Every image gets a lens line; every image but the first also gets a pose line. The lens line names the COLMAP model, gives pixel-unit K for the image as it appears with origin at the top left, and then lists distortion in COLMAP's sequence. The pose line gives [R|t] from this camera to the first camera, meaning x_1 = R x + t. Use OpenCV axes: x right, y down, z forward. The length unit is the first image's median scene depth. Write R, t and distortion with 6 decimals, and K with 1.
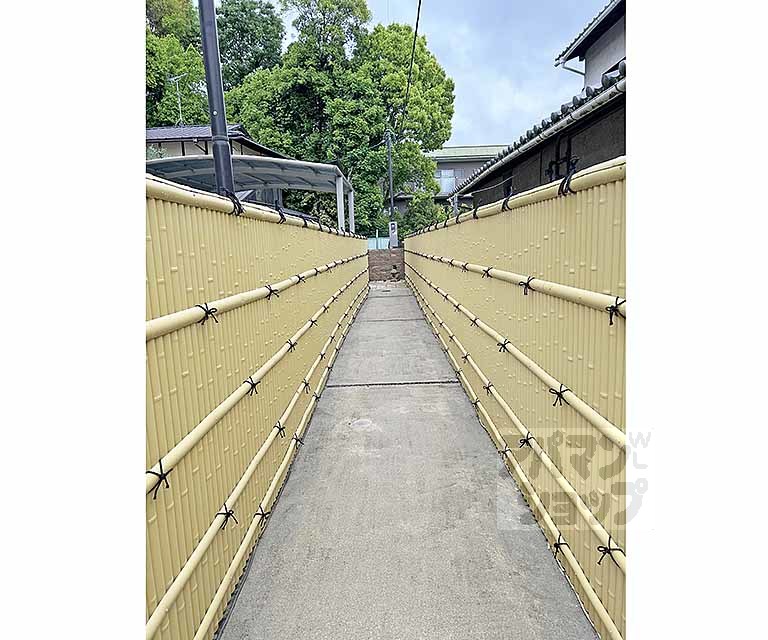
lens RADIAL K [[489.1, 0, 374.3], [0, 489.1, 321.5], [0, 0, 1]] dist [0.018112, -0.002475]
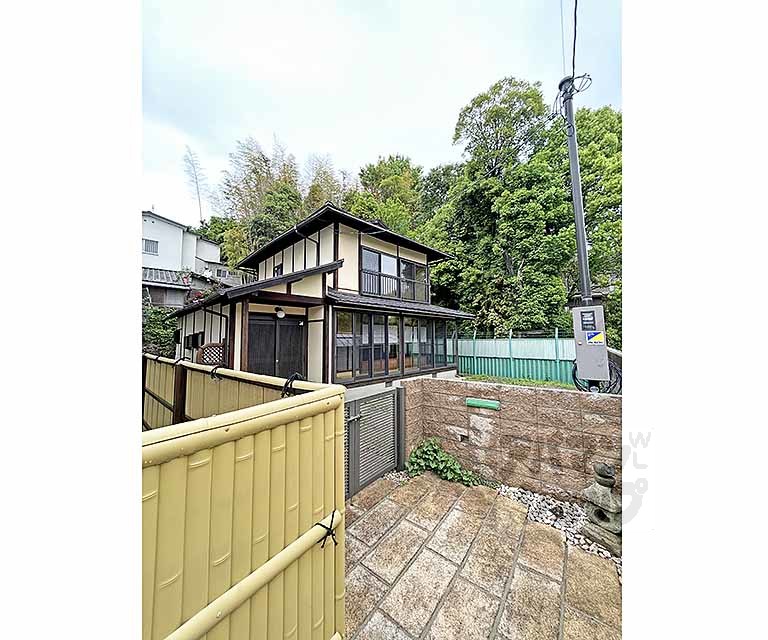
lens RADIAL K [[252.8, 0, 384.0], [0, 252.8, 320.0], [0, 0, 1]] dist [-0.000406, -0.000014]
pose [[0.800122, -0.010244, -0.599750, 0.027032], [-0.127605, 0.974061, -0.186874, -0.088558], [0.586108, 0.226053, 0.778060, 0.517135]]
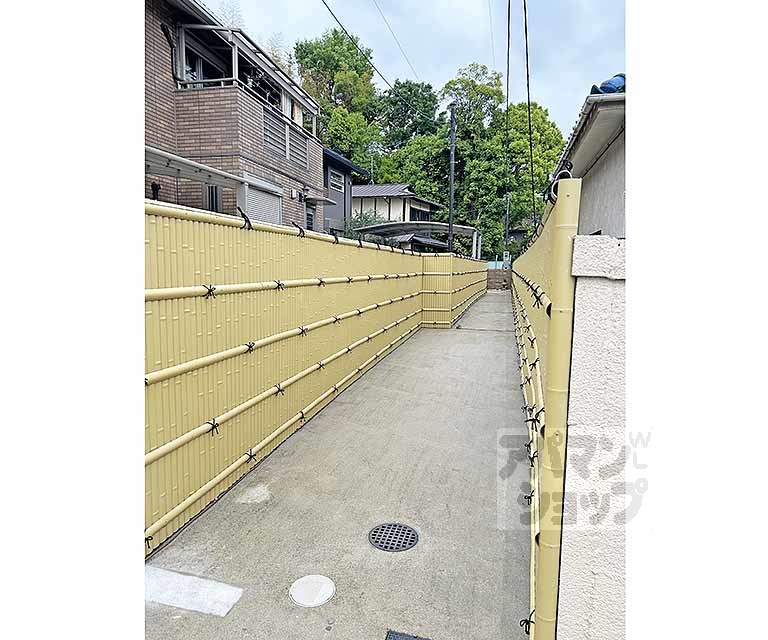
lens RADIAL K [[489.1, 0, 374.3], [0, 489.1, 321.5], [0, 0, 1]] dist [0.018112, -0.002475]
pose [[0.968262, 0.077123, -0.237739, 0.013030], [-0.087258, 0.995659, -0.032391, 0.065035], [0.234209, 0.052108, 0.970789, -0.369606]]
